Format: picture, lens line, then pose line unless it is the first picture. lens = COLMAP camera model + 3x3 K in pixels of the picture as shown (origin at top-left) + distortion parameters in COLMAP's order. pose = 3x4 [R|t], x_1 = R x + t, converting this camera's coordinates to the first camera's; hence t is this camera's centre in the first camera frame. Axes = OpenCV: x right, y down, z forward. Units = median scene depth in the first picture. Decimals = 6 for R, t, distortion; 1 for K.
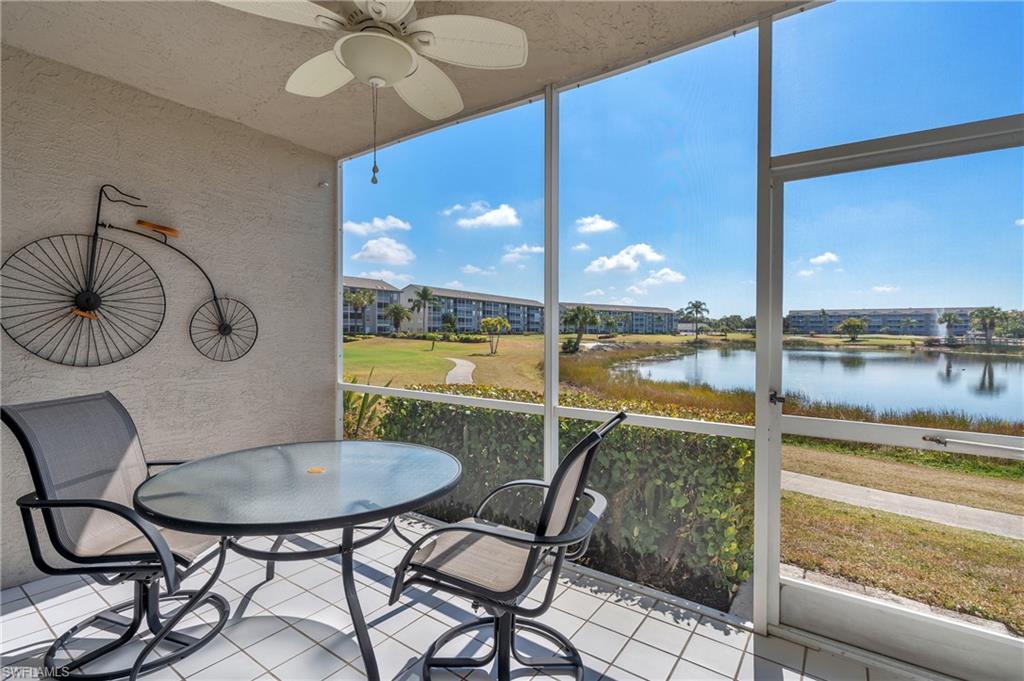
lens RADIAL K [[475.3, 0, 512.0], [0, 475.3, 340.5], [0, 0, 1]] dist [-0.001244, -0.000220]
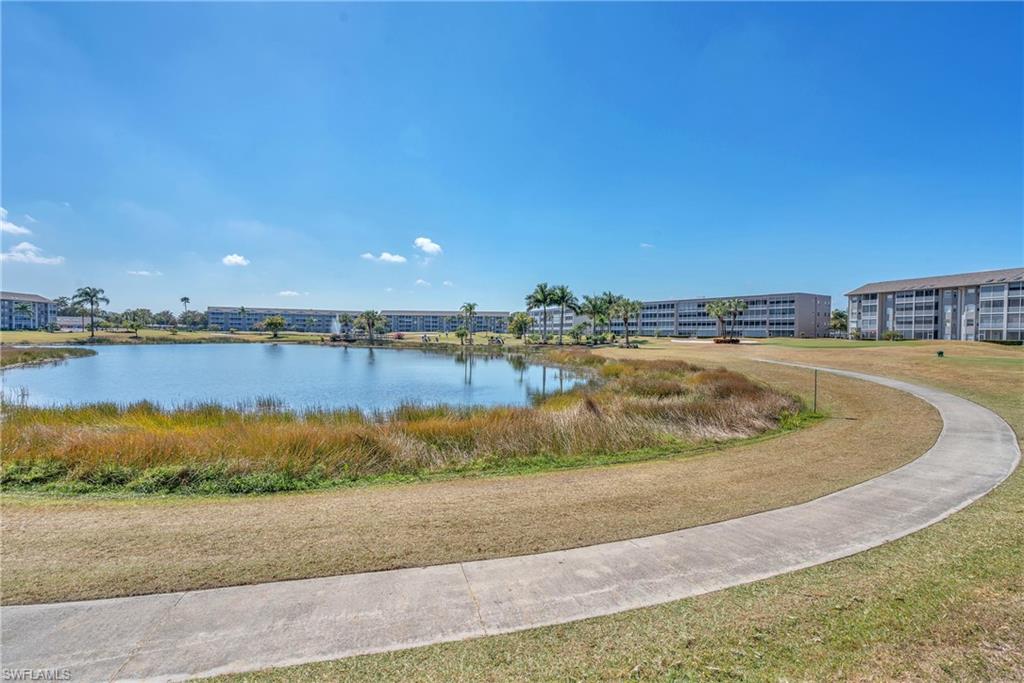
lens RADIAL K [[463.9, 0, 508.9], [0, 463.9, 339.9], [0, 0, 1]] dist [0.000024, 0.000323]
pose [[0.442847, -0.014658, 0.896478, 0.013546], [0.009643, 0.999886, 0.011585, -0.000452], [-0.896546, 0.003514, 0.442938, 0.078961]]
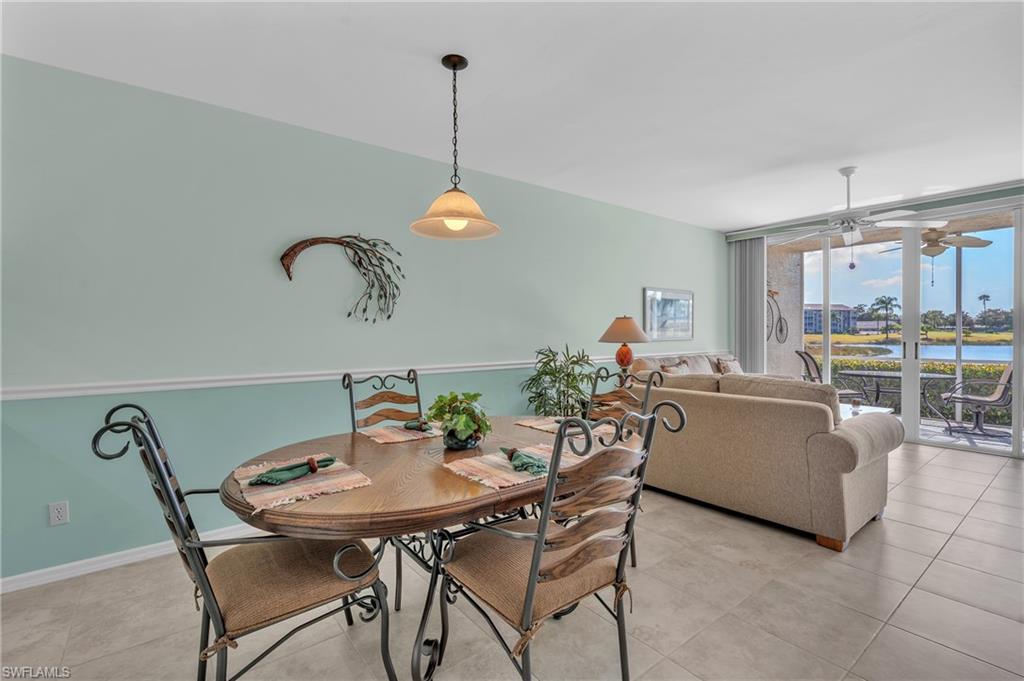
lens RADIAL K [[463.9, 0, 508.9], [0, 463.9, 338.9], [0, 0, 1]] dist [0.000024, 0.000323]
pose [[0.955749, -0.007438, -0.294088, -0.061390], [0.005318, 0.999954, -0.008008, 0.001642], [0.294134, 0.006089, 0.955745, -0.085144]]
